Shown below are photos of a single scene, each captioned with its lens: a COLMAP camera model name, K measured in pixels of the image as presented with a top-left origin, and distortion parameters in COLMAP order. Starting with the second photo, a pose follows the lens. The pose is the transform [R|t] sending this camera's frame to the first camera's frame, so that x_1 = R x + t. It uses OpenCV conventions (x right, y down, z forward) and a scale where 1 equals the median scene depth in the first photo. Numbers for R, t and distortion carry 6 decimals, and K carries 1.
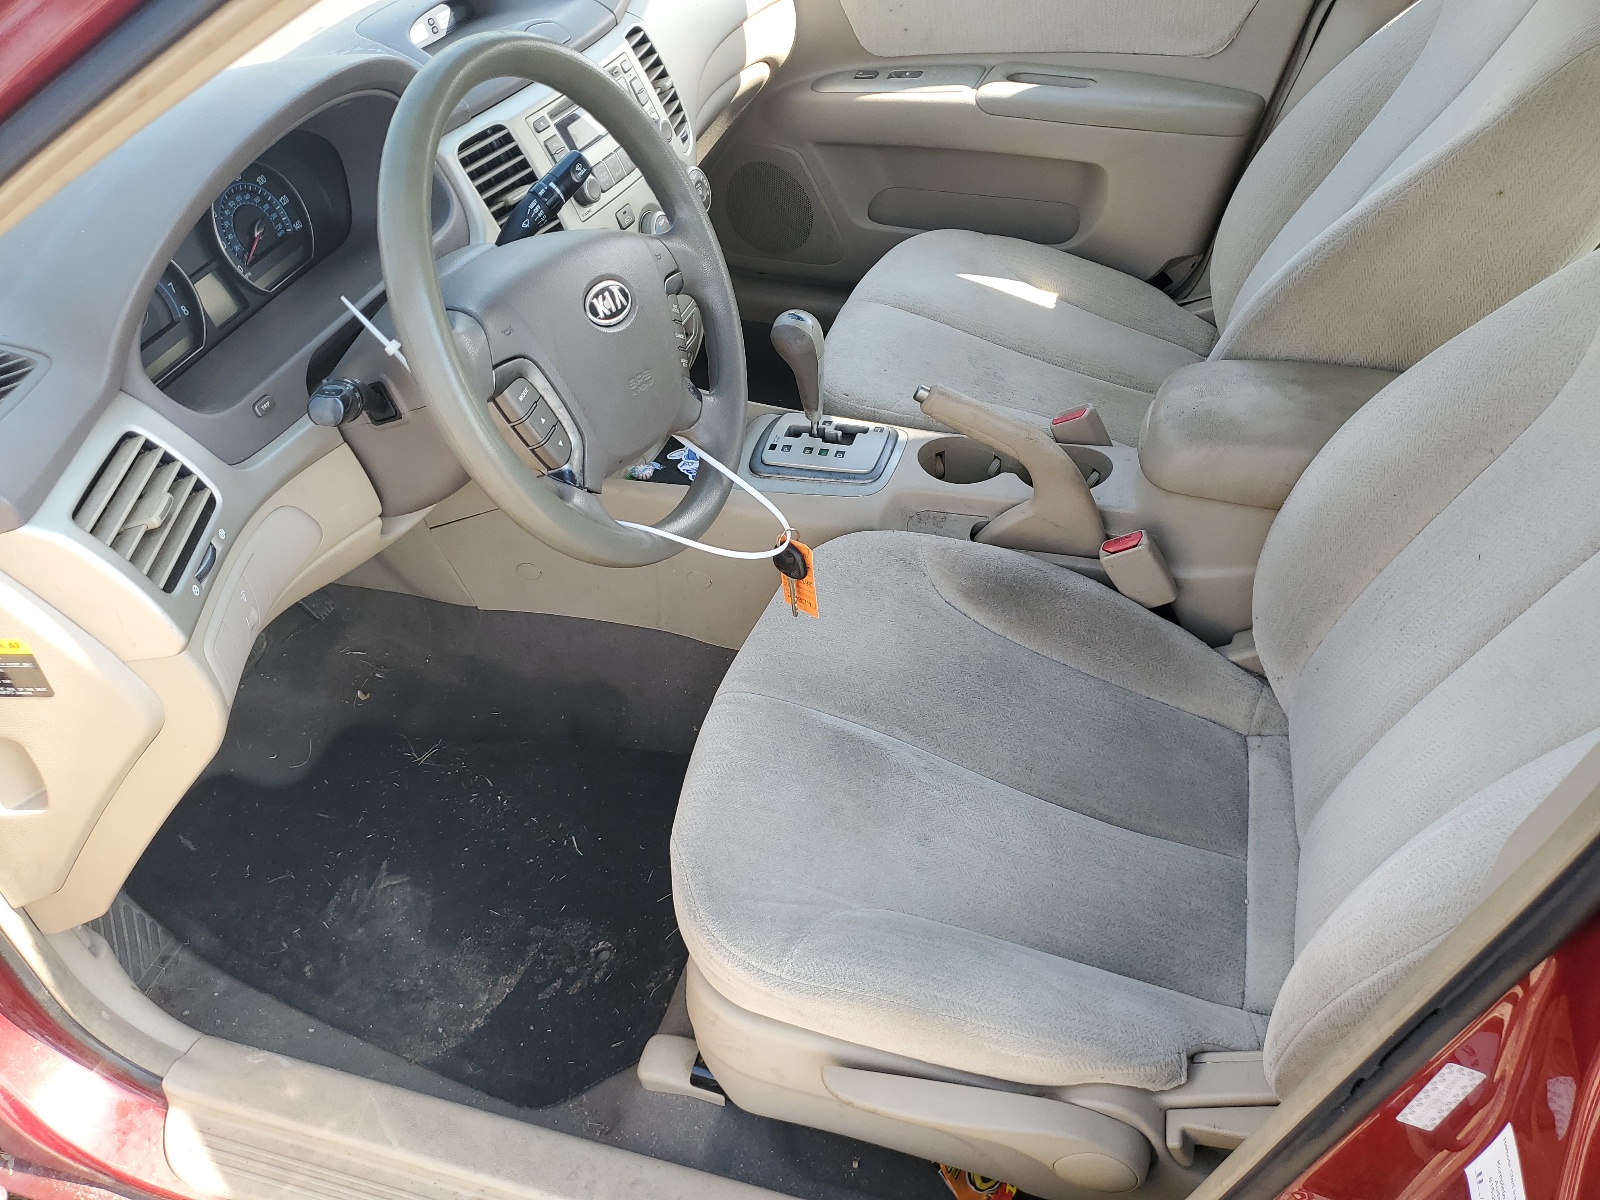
lens RADIAL K [[1206.5, 0, 800.0], [0, 1206.5, 600.0], [0, 0, 1]] dist [0.000640, 0.000371]
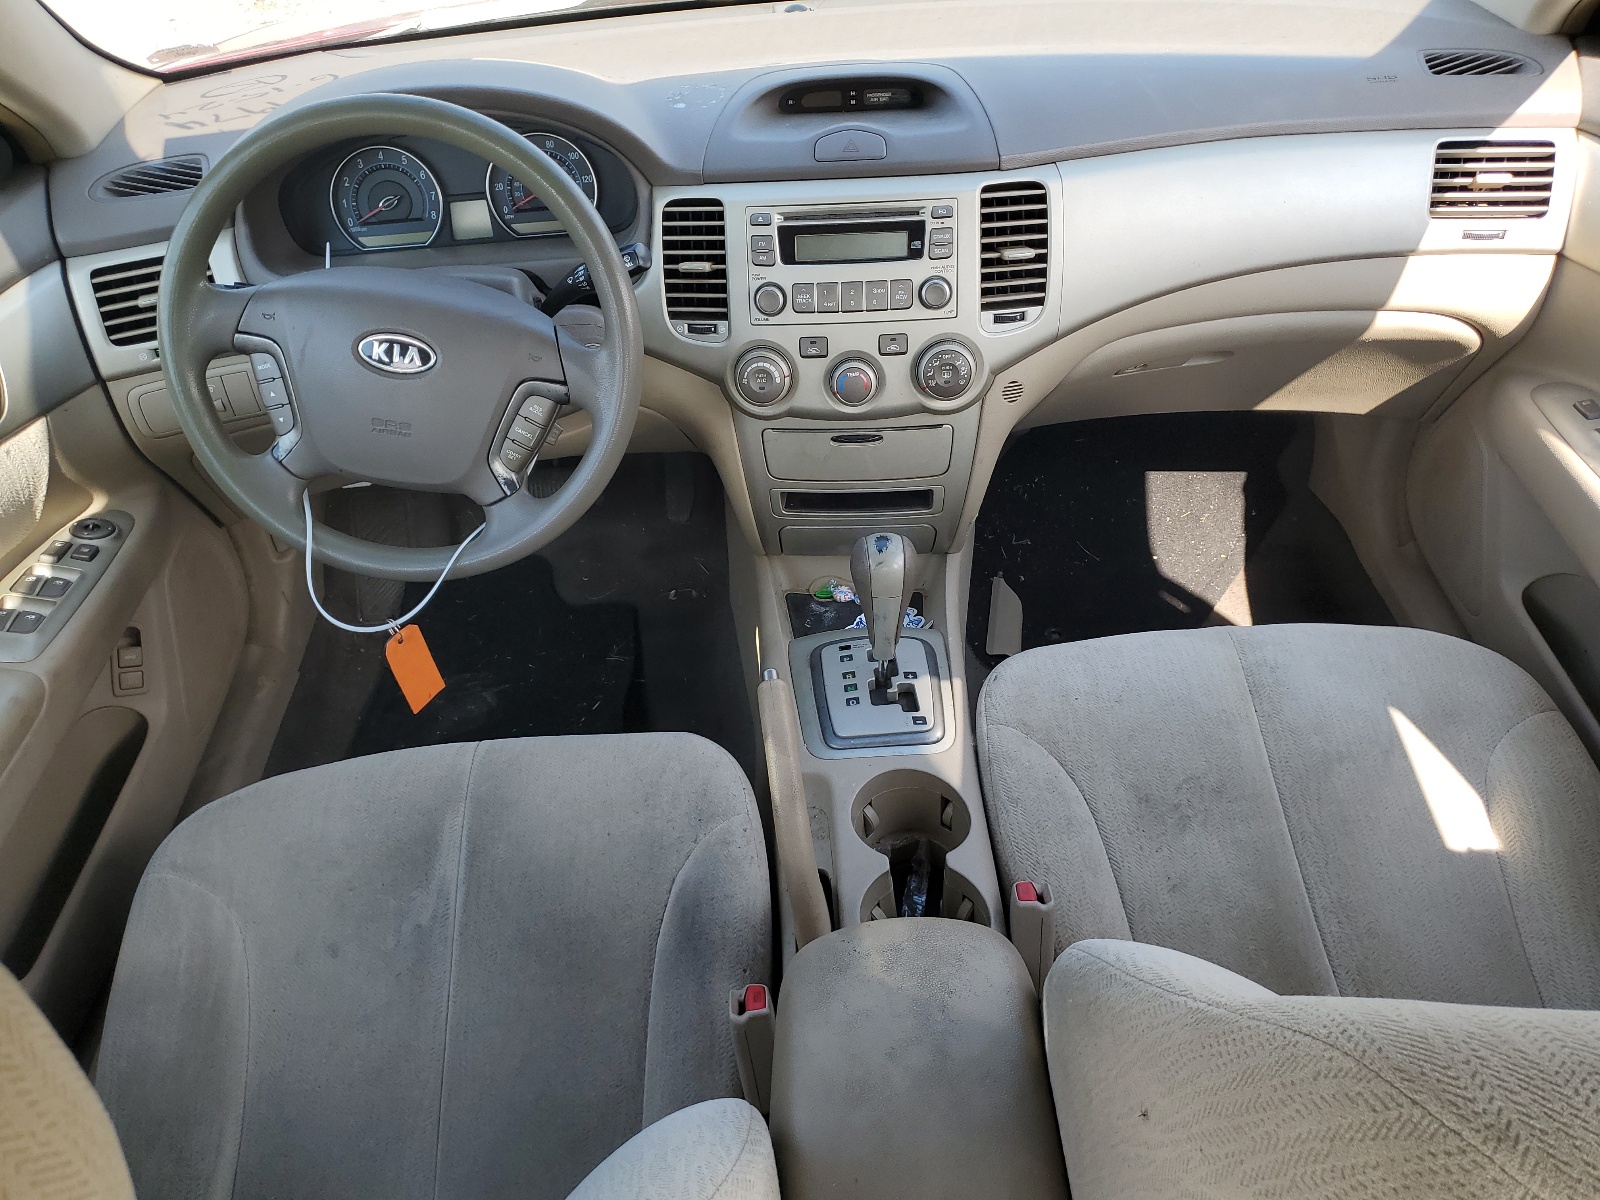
lens RADIAL K [[1206.5, 0, 800.0], [0, 1206.5, 600.0], [0, 0, 1]] dist [0.000640, 0.000371]
pose [[0.363415, 0.616812, -0.698192, 0.570253], [-0.596450, 0.729750, 0.334235, -0.436213], [0.715666, 0.294971, 0.633099, 0.417053]]
